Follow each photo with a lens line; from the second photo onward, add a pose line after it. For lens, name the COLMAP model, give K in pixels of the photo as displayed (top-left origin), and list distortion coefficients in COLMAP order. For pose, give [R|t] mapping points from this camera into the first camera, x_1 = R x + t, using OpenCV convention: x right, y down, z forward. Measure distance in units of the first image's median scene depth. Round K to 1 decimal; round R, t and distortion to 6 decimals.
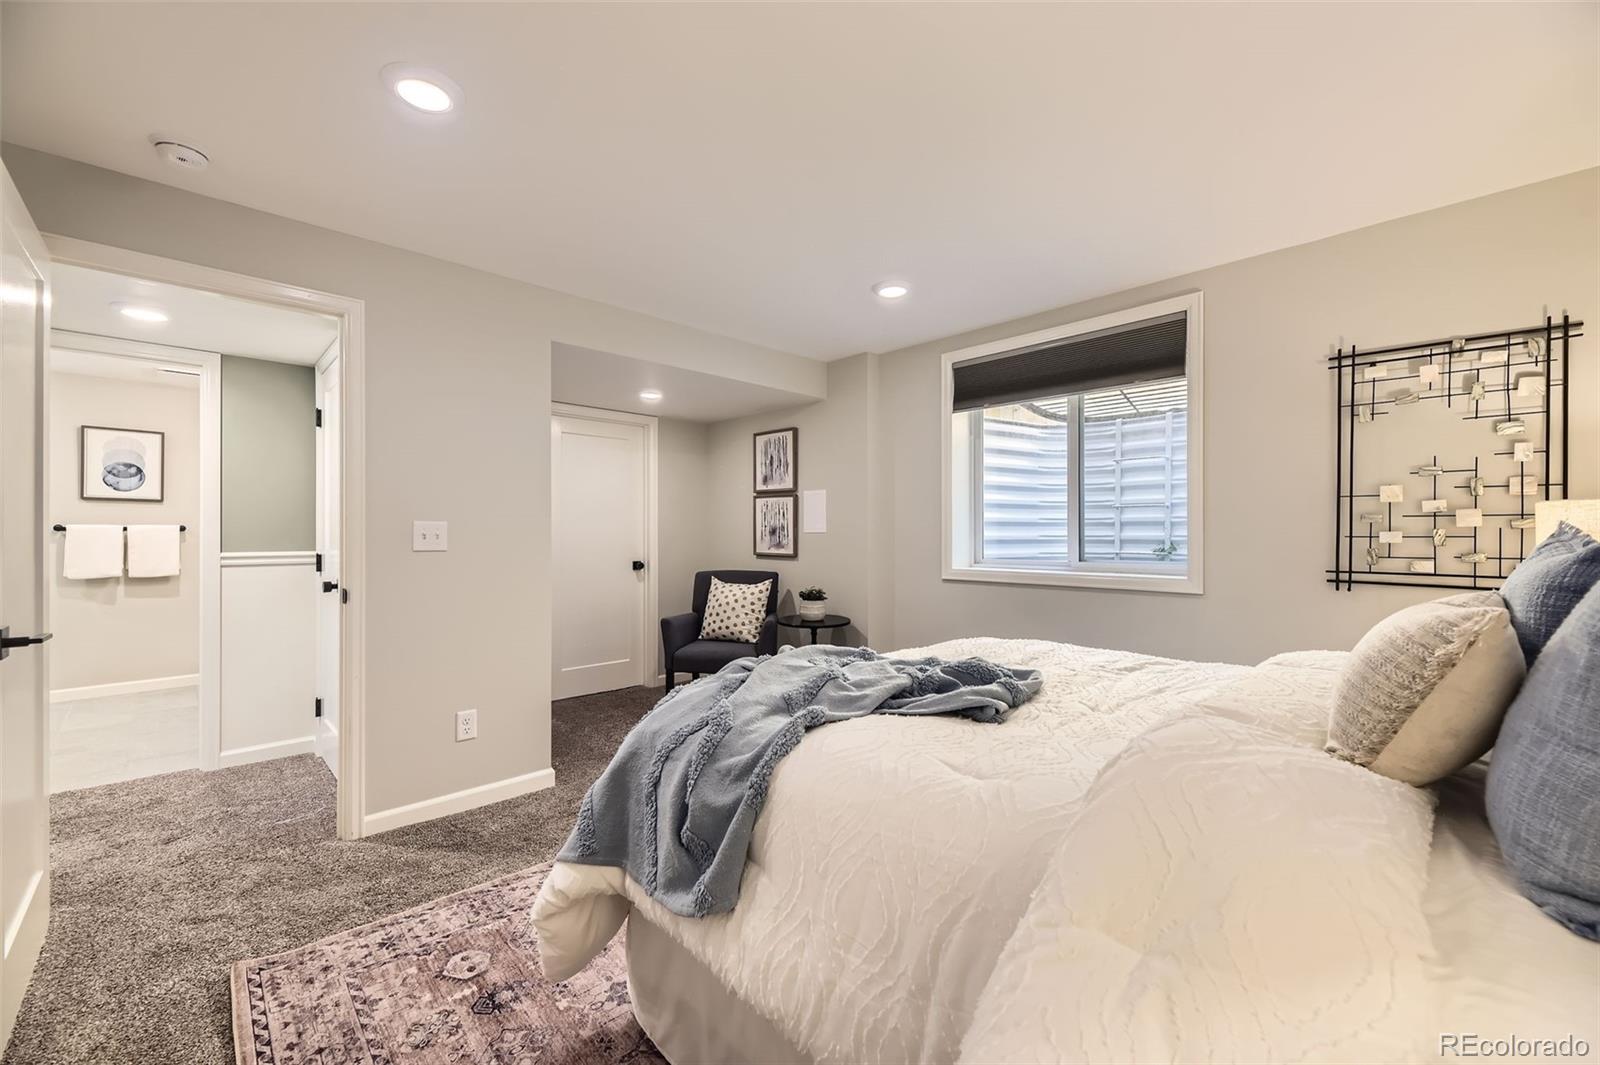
lens RADIAL K [[651.5, 0, 801.3], [0, 651.5, 531.3], [0, 0, 1]] dist [0.013861, -0.000569]
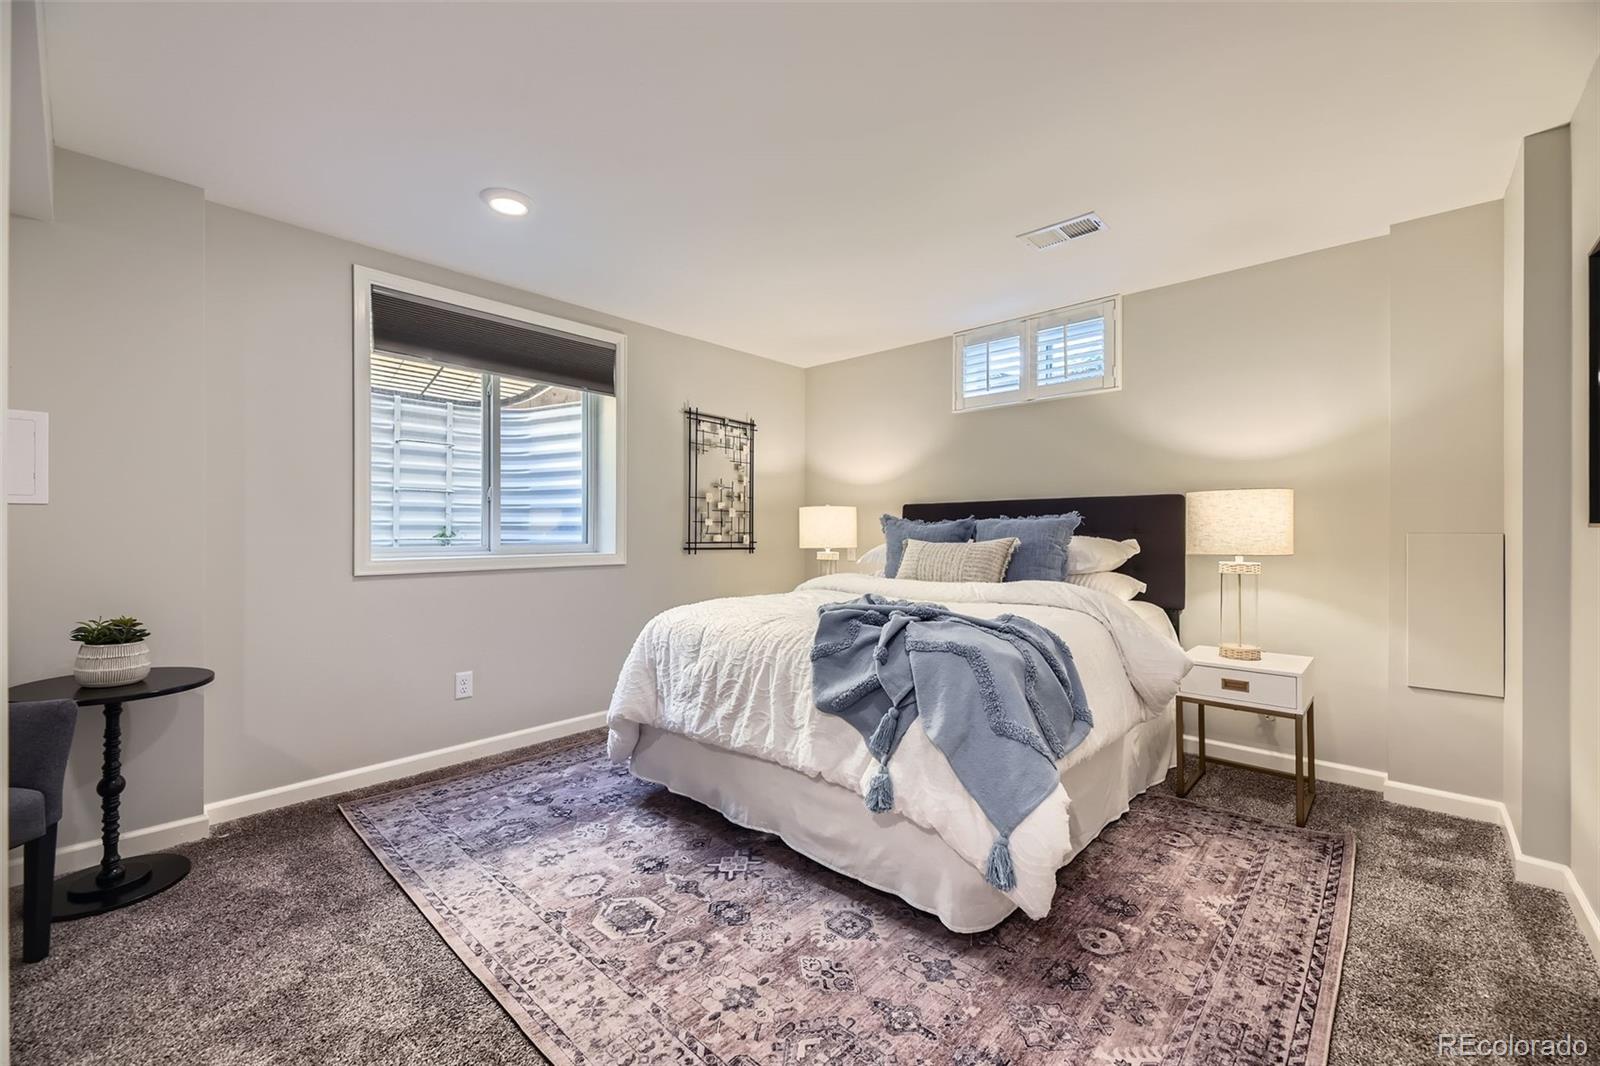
lens RADIAL K [[651.5, 0, 790.1], [0, 651.5, 528.7], [0, 0, 1]] dist [0.013861, -0.000569]
pose [[-0.064682, 0.004614, 0.997895, -0.930097], [-0.006425, 0.999967, -0.005040, 0.036634], [-0.997885, -0.006738, -0.064651, 0.967494]]
